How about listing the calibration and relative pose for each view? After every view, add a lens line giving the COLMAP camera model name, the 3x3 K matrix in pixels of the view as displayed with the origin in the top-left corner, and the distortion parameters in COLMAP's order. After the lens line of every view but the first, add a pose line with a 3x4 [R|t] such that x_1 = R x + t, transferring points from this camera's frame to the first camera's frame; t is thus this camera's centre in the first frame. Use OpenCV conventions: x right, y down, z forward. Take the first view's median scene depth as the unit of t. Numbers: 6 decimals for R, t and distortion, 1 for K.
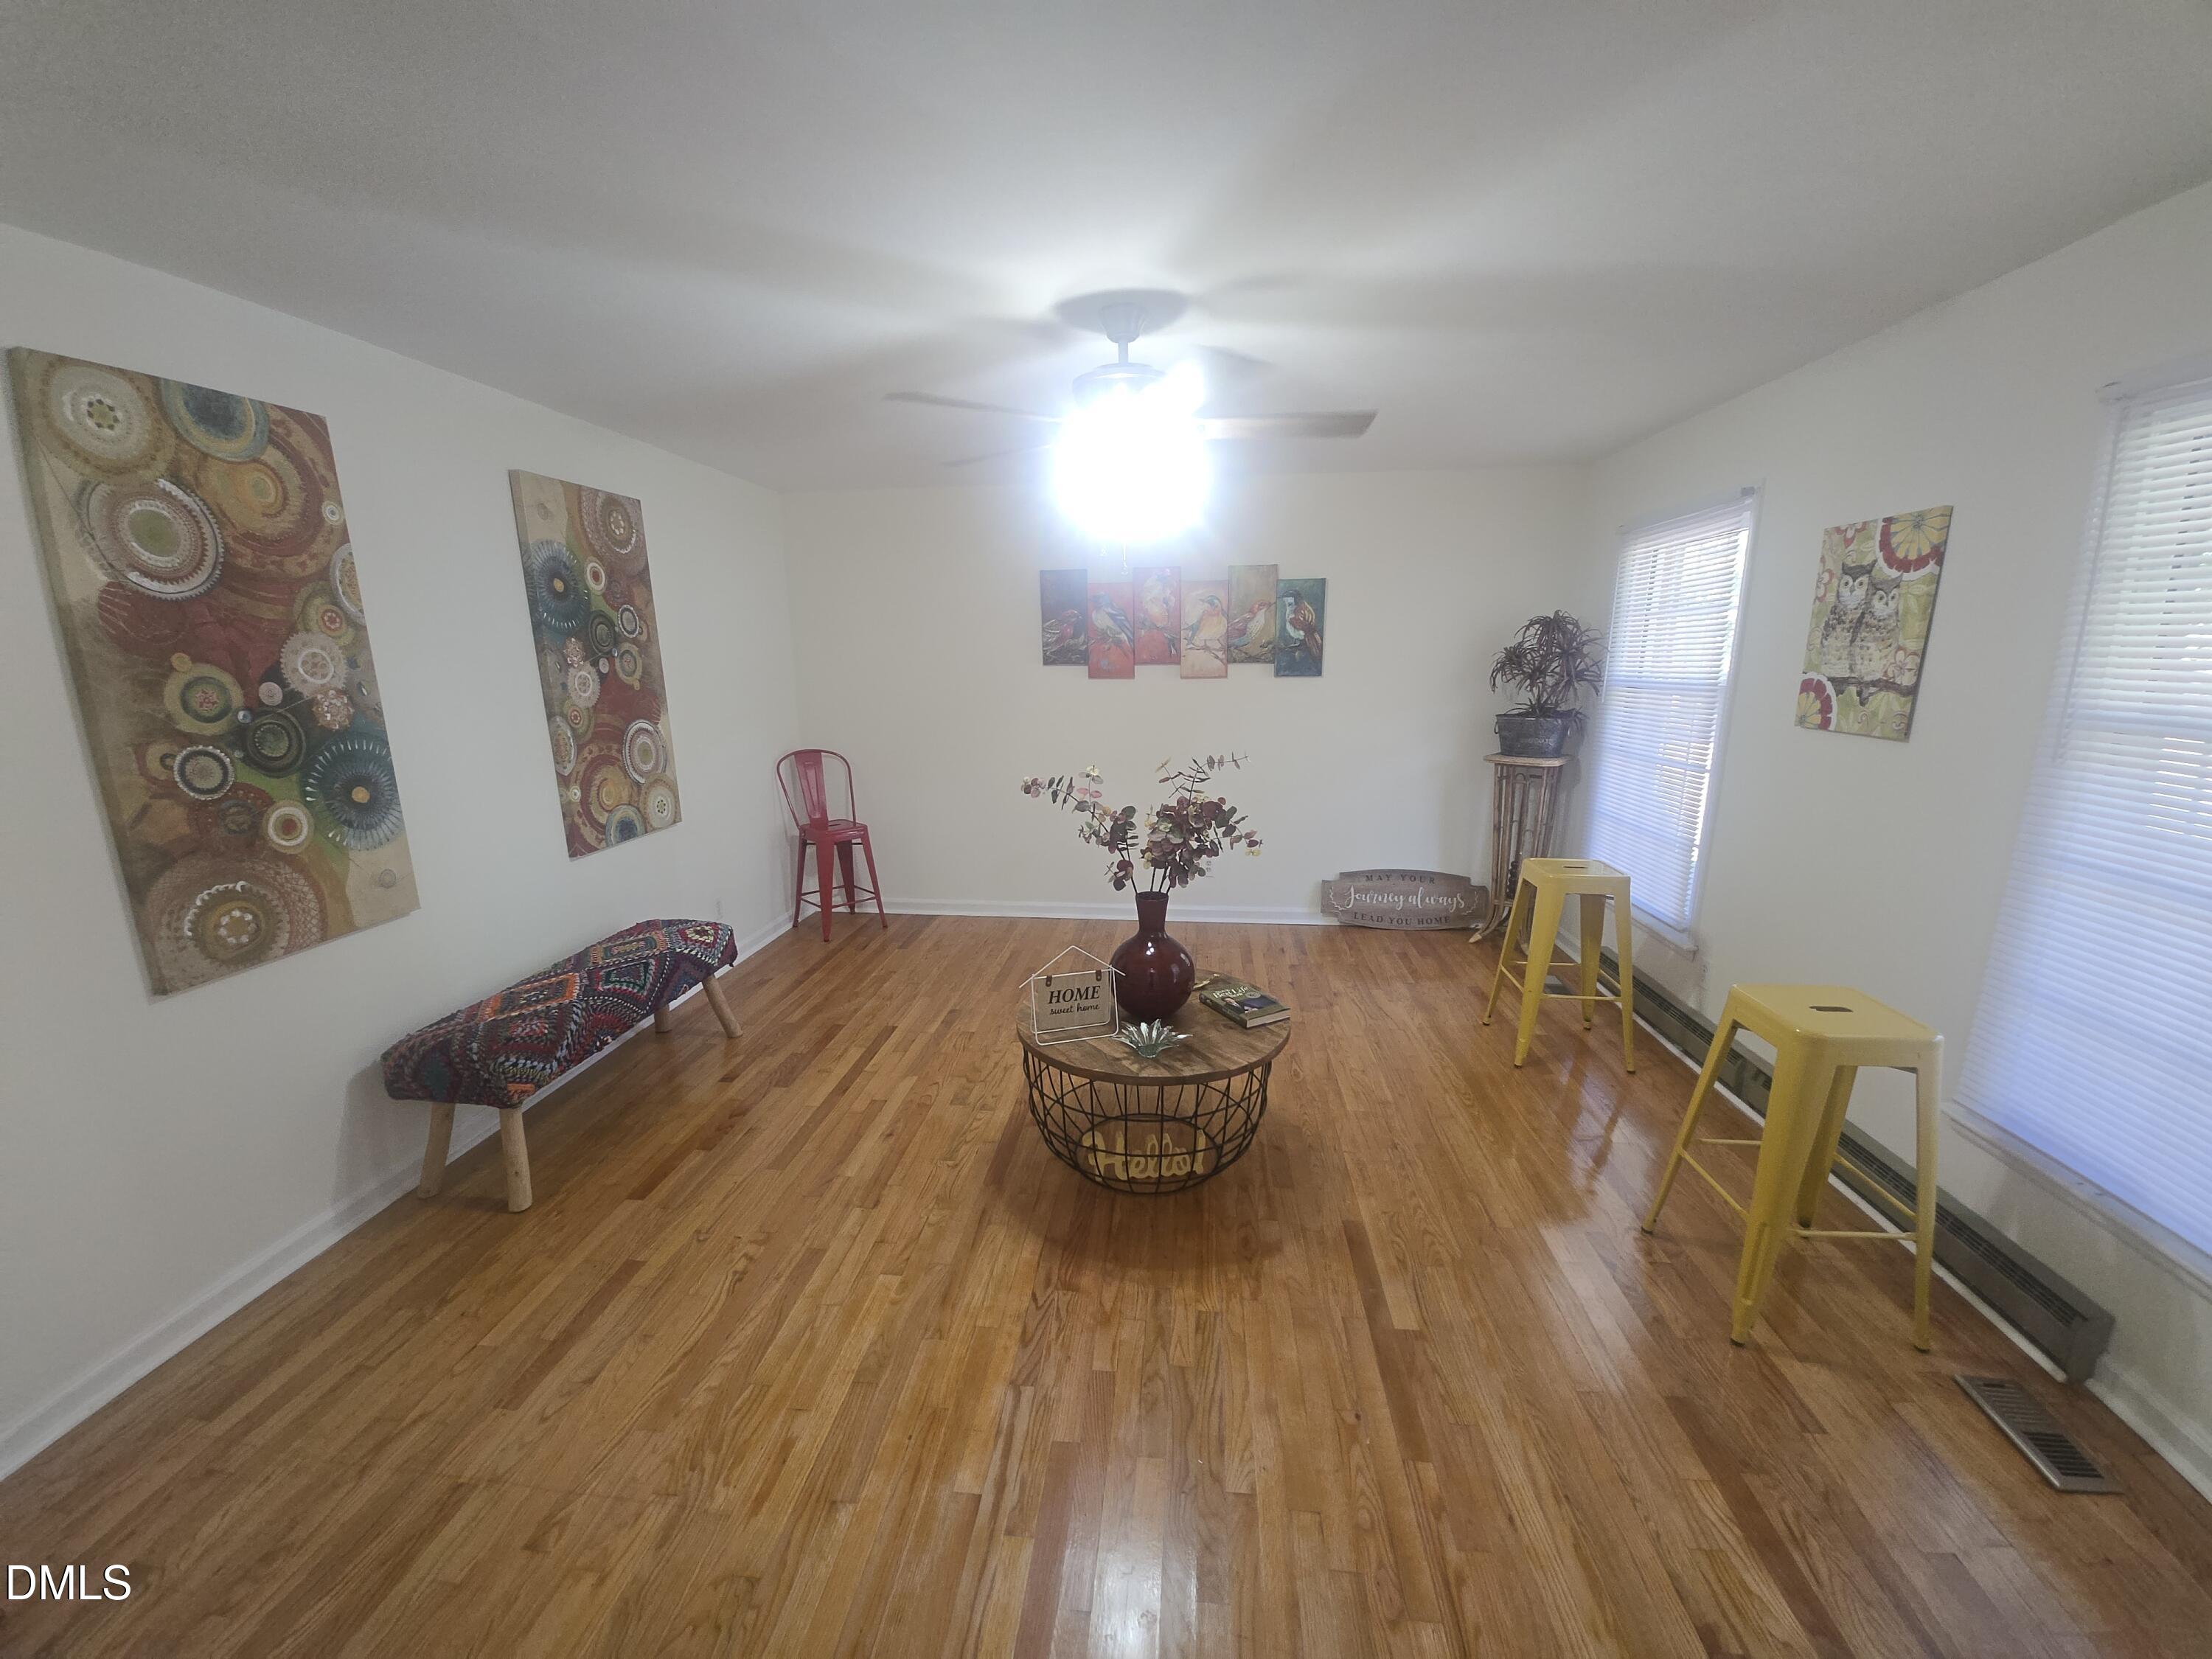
lens RADIAL K [[867.5, 0, 1095.7], [0, 867.5, 868.4], [0, 0, 1]] dist [-0.016021, -0.005414]
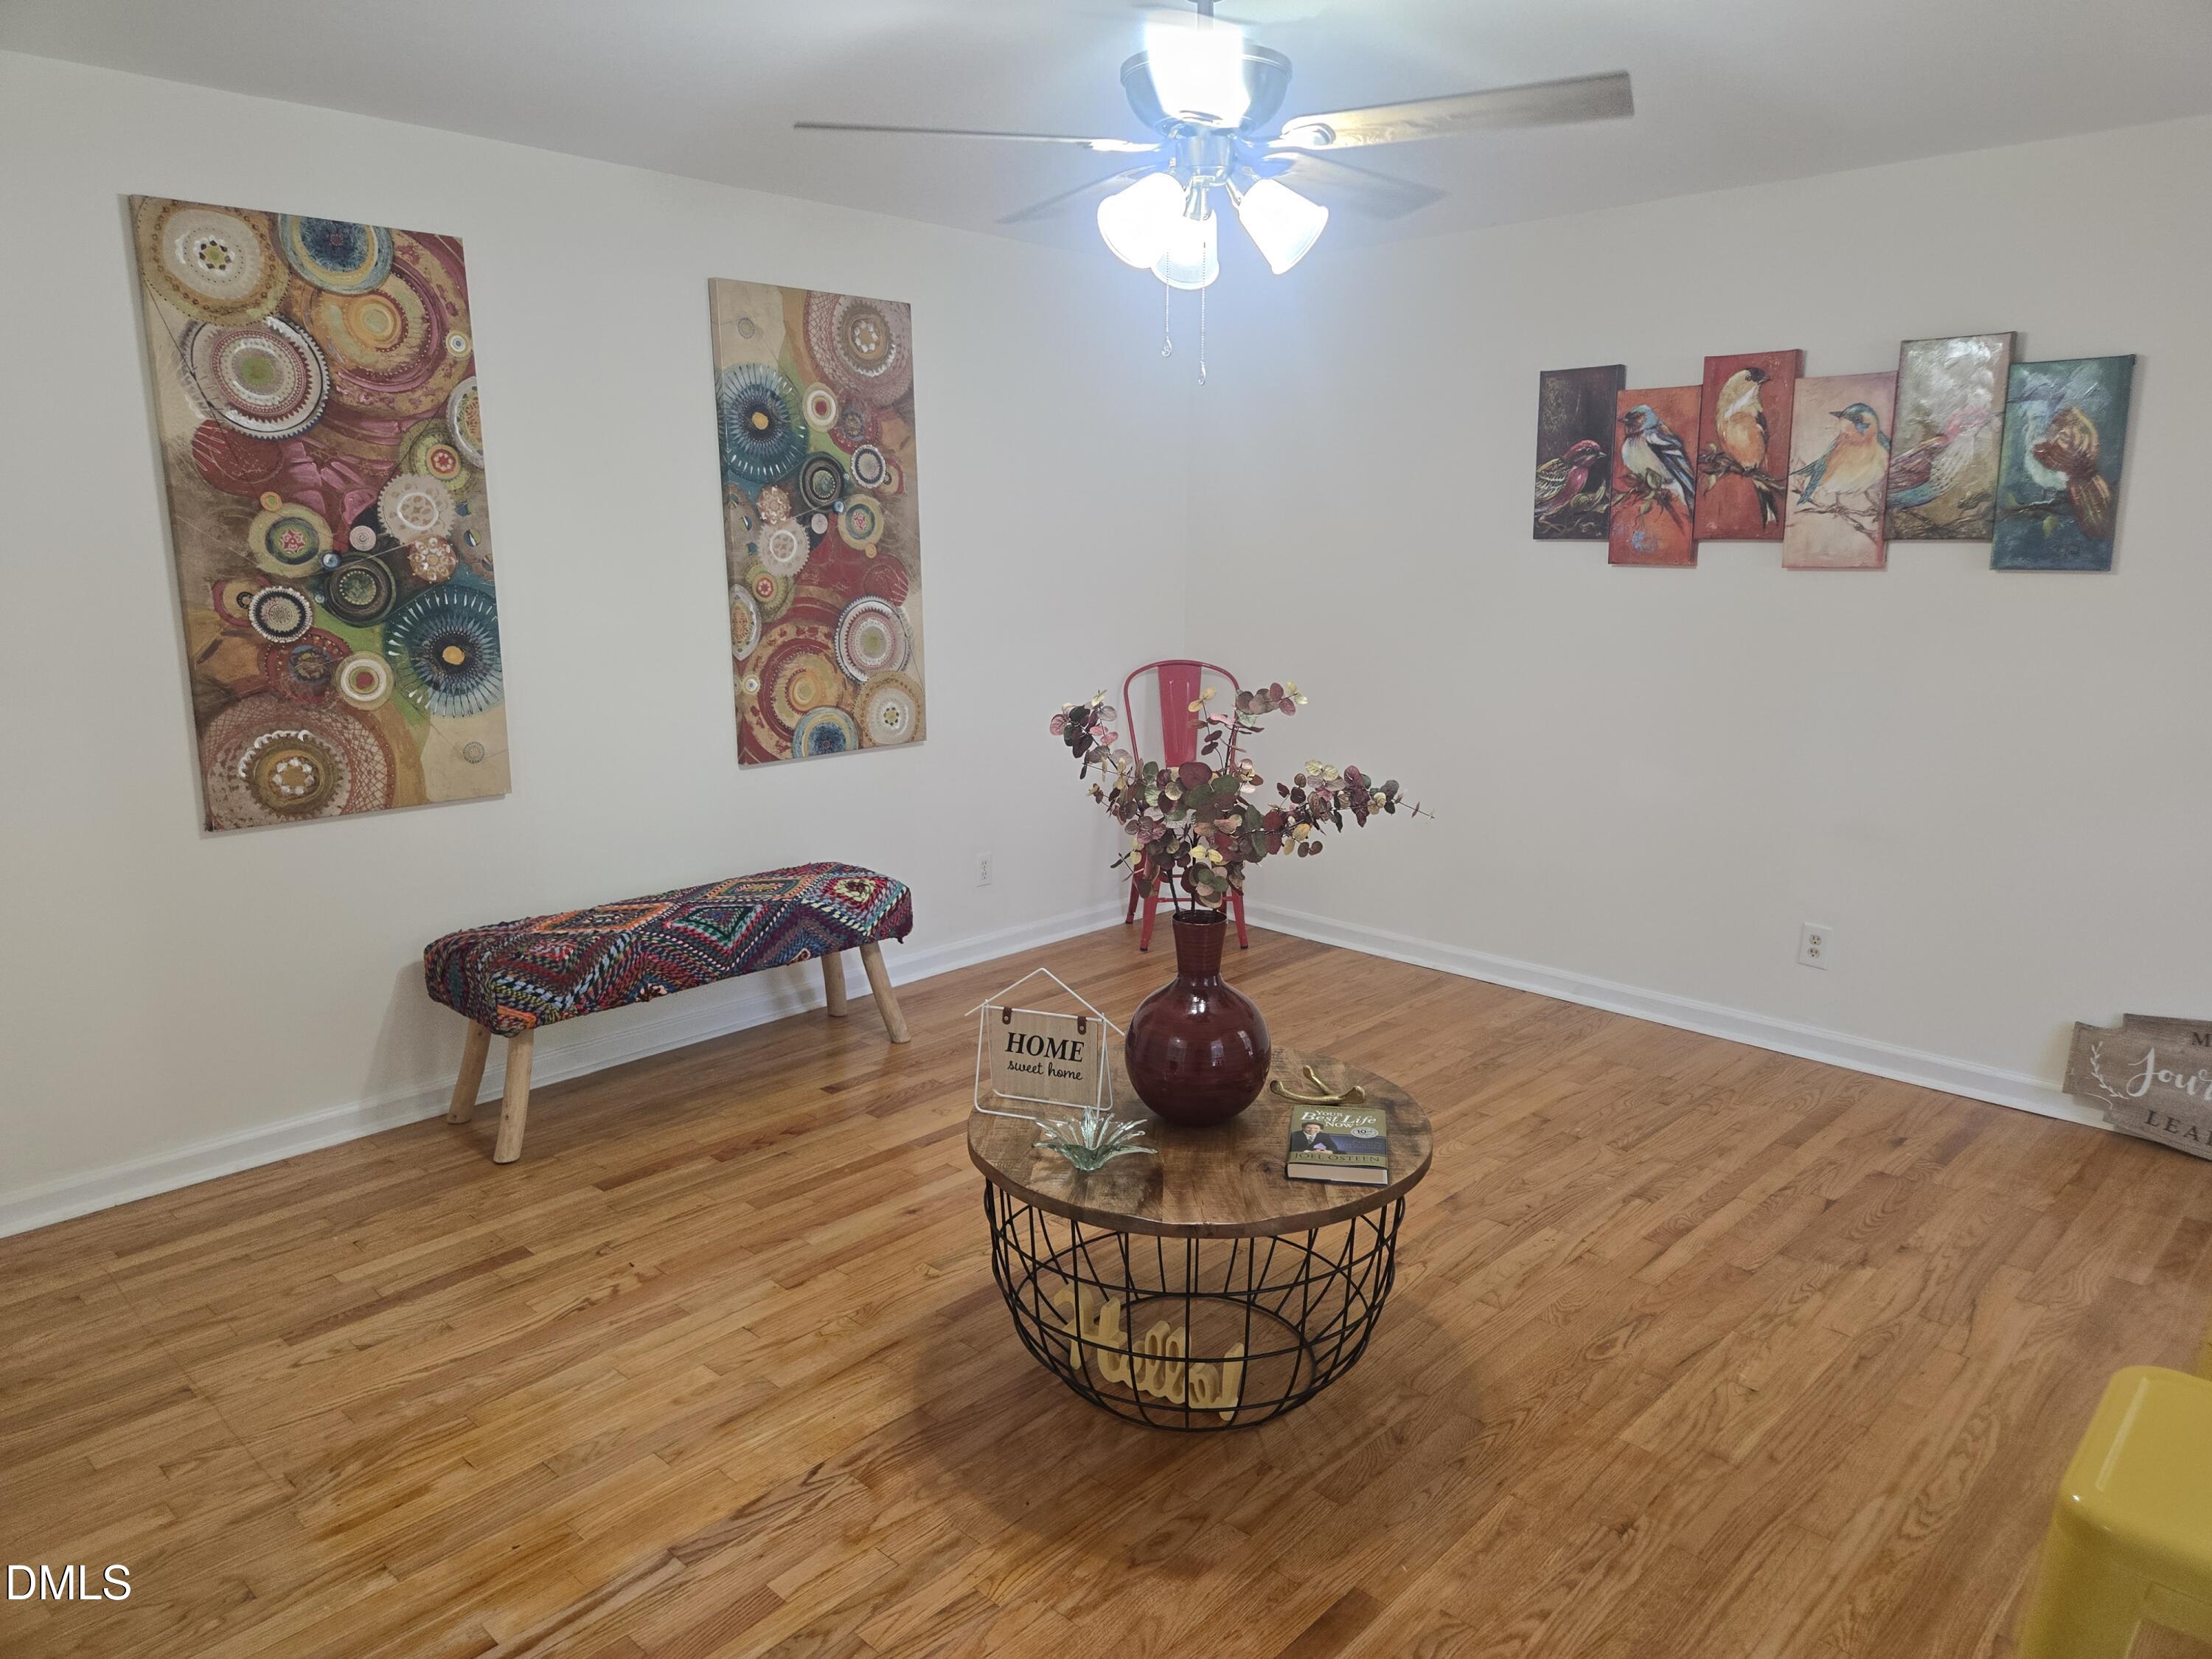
lens RADIAL K [[1467.3, 0, 1090.0], [0, 1467.3, 822.3], [0, 0, 1]] dist [0.069611, -0.055602]
pose [[0.800839, 0.132467, -0.584046, 0.607944], [-0.156896, 0.987575, 0.008857, -0.031432], [0.577963, 0.084542, 0.811672, 0.133877]]
